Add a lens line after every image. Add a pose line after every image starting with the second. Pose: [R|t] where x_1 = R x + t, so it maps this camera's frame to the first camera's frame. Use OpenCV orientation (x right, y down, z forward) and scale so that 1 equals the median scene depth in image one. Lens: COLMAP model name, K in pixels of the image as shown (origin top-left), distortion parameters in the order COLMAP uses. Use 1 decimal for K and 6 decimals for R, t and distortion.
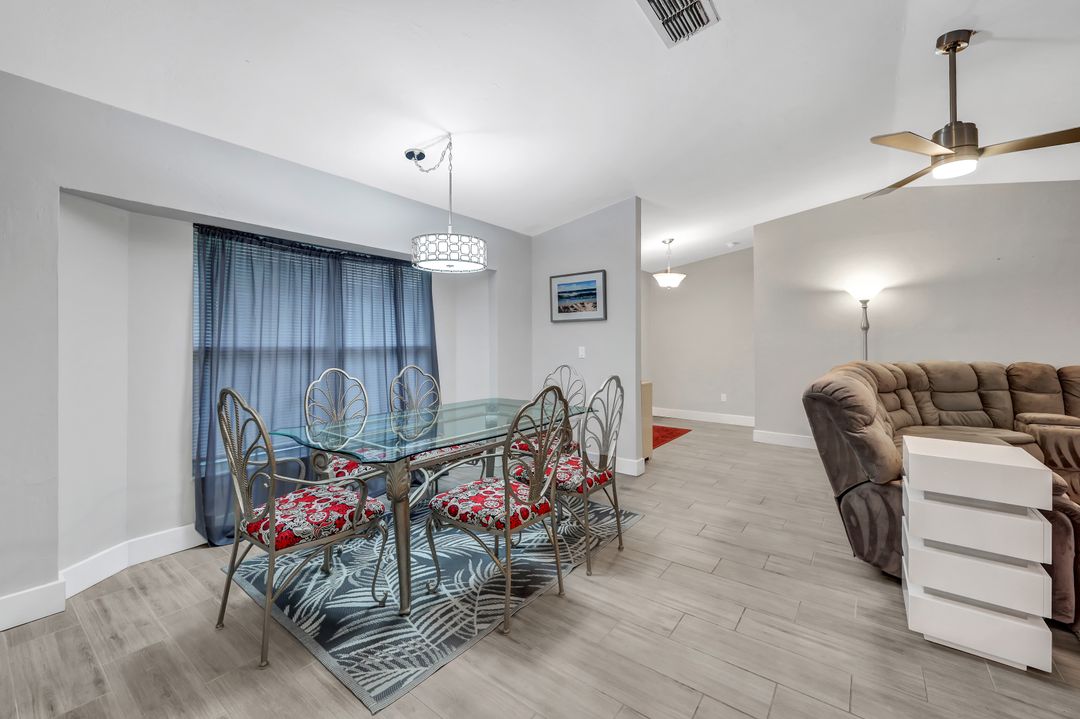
lens RADIAL K [[437.0, 0, 538.7], [0, 437.0, 344.3], [0, 0, 1]] dist [-0.001121, -0.000212]
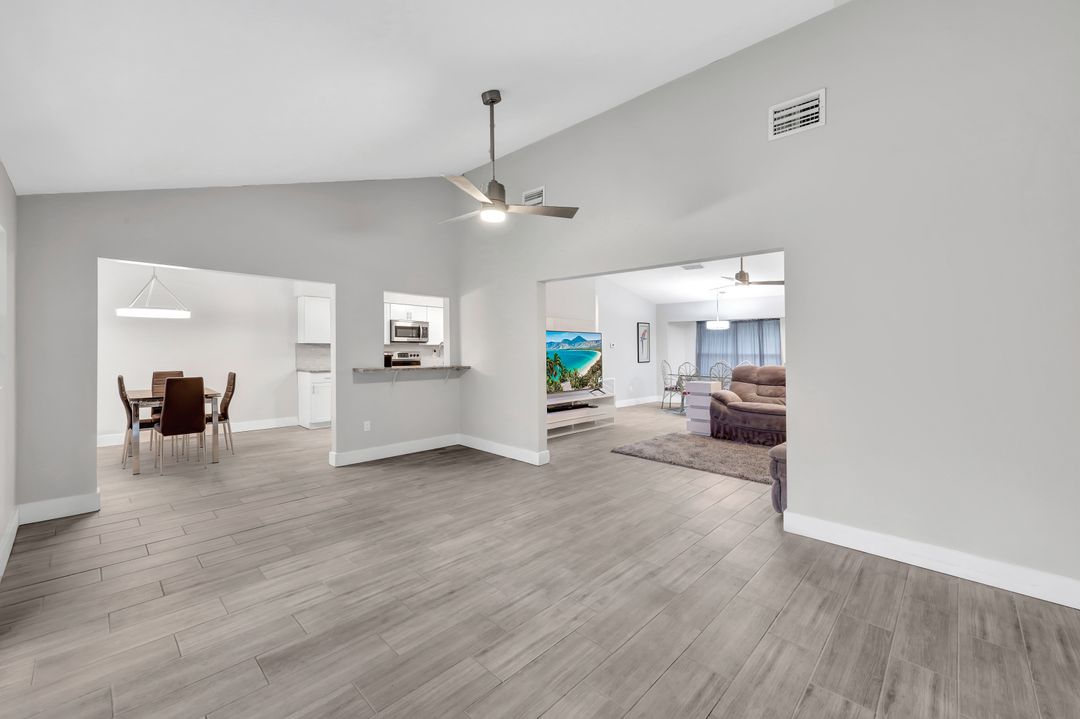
lens RADIAL K [[437.0, 0, 538.7], [0, 437.0, 344.3], [0, 0, 1]] dist [-0.001121, -0.000212]
pose [[-0.106606, -0.013130, -0.994215, 2.262250], [-0.015339, 0.999816, -0.011559, -0.002474], [0.994183, 0.014018, -0.106788, 0.018694]]
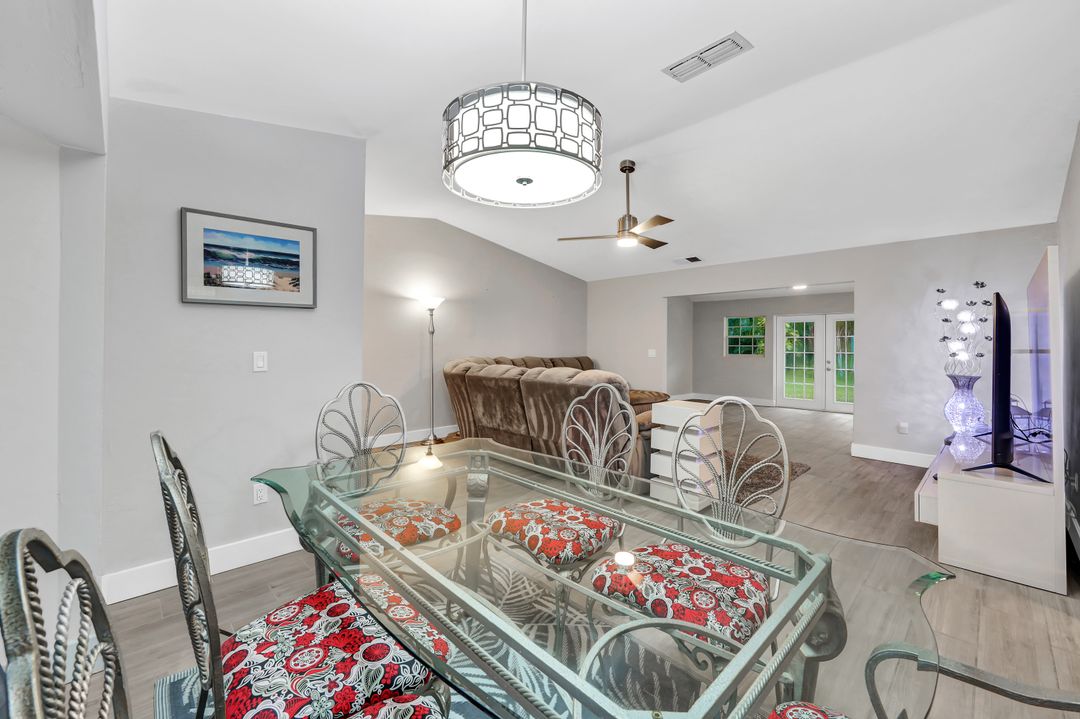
lens RADIAL K [[433.7, 0, 530.6], [0, 433.7, 357.2], [0, 0, 1]] dist [-0.007998, -0.000159]
pose [[0.169801, -0.027382, 0.985098, -0.451422], [-0.002392, 0.999600, 0.028197, -0.004389], [-0.985475, -0.007144, 0.169667, 0.641633]]
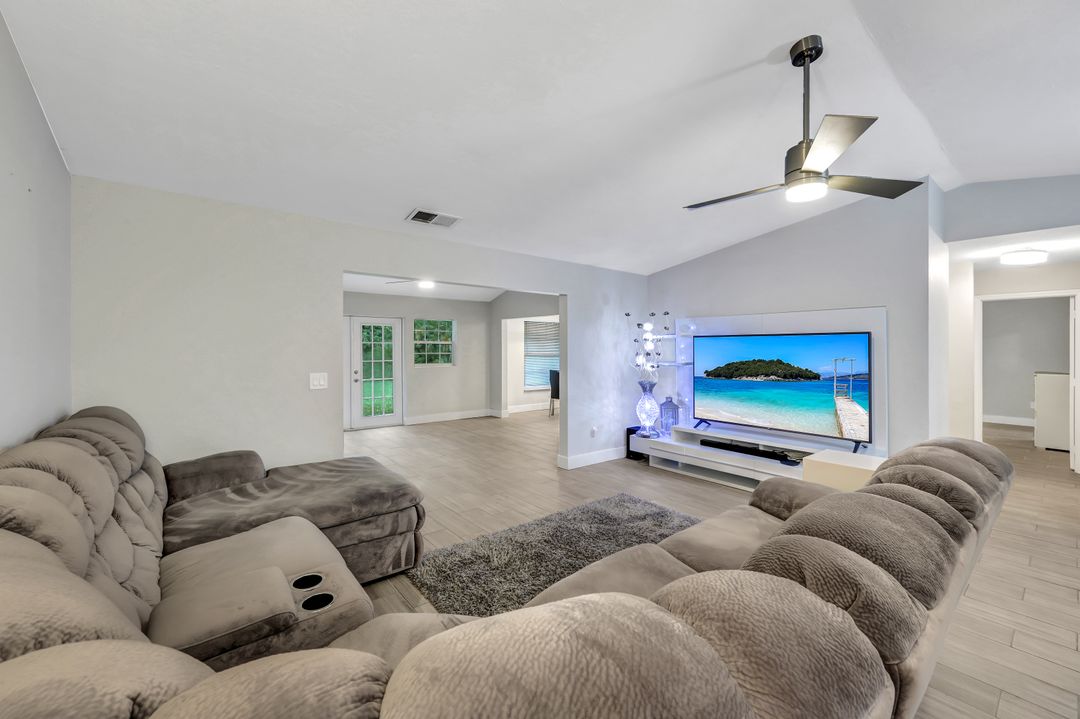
lens RADIAL K [[431.9, 0, 532.6], [0, 431.9, 347.1], [0, 0, 1]] dist [-0.001649, -0.000040]
pose [[-0.967682, -0.011704, 0.251903, 0.760609], [-0.010717, 0.999929, 0.005290, -0.046995], [-0.251947, 0.002420, -0.967738, 1.175506]]
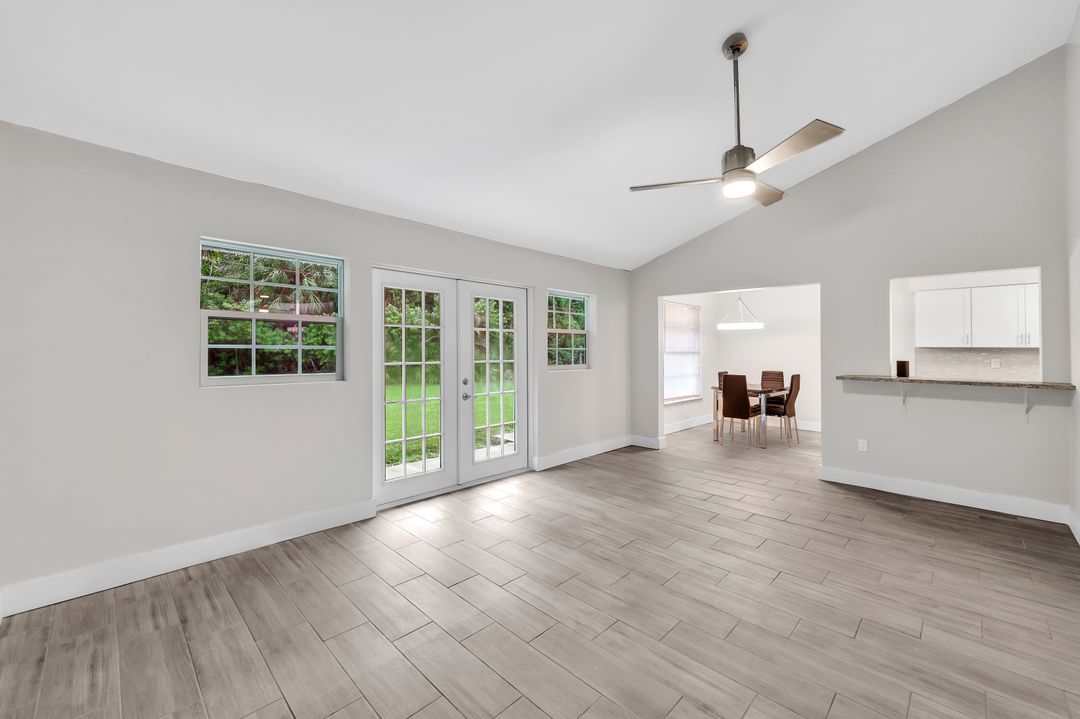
lens RADIAL K [[437.0, 0, 538.7], [0, 437.0, 344.3], [0, 0, 1]] dist [-0.001121, -0.000212]
pose [[-0.991918, -0.005595, 0.126759, 1.698230], [-0.006242, 0.999969, -0.004710, -0.007209], [-0.126729, -0.005463, -0.991922, 0.546955]]
